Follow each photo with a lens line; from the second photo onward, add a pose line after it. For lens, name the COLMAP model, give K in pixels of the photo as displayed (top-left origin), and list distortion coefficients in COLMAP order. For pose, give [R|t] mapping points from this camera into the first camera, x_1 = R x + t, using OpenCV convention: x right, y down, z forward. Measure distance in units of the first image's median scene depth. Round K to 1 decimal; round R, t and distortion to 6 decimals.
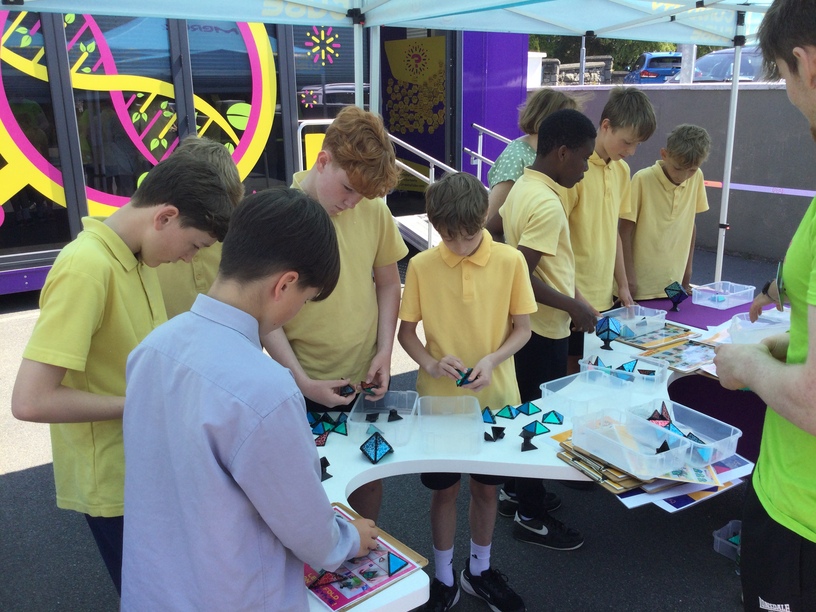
lens RADIAL K [[746.1, 0, 408.0], [0, 746.1, 306.0], [0, 0, 1]] dist [0.015383, -0.069039]
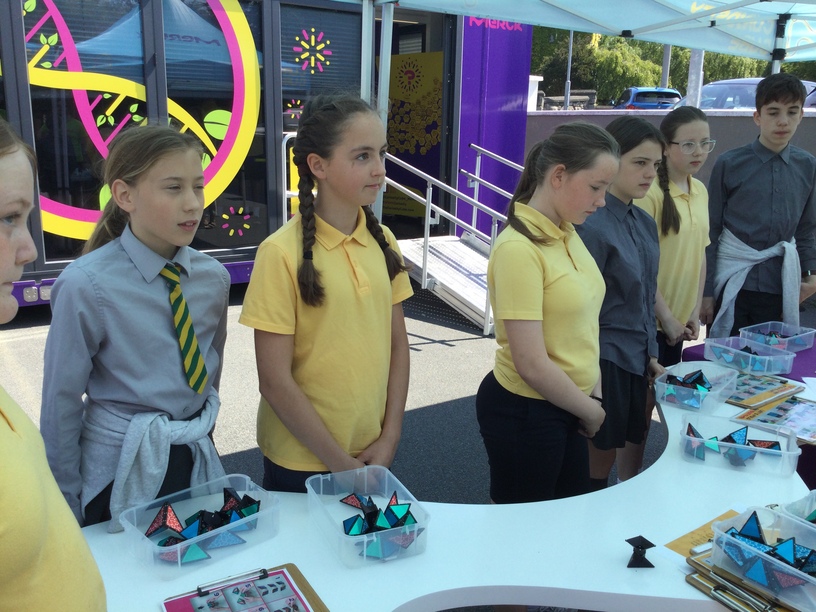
lens RADIAL K [[742.0, 0, 408.0], [0, 742.0, 306.0], [0, 0, 1]] dist [0.008812, -0.055657]
pose [[0.999066, 0.023837, 0.036033, -0.023339], [-0.022361, 0.998916, -0.040815, -0.003158], [-0.036967, 0.039971, 0.998517, 0.103467]]
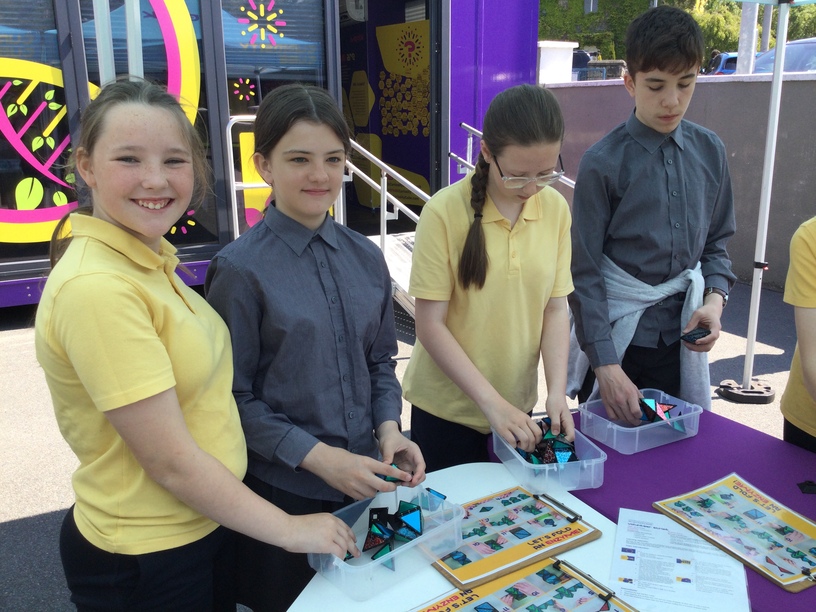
lens RADIAL K [[746.1, 0, 408.0], [0, 746.1, 306.0], [0, 0, 1]] dist [0.015383, -0.069039]
pose [[0.994180, 0.029388, -0.103641, 0.139363], [-0.030743, 0.999461, -0.011503, -0.041823], [0.103247, 0.014622, 0.994548, 0.230179]]
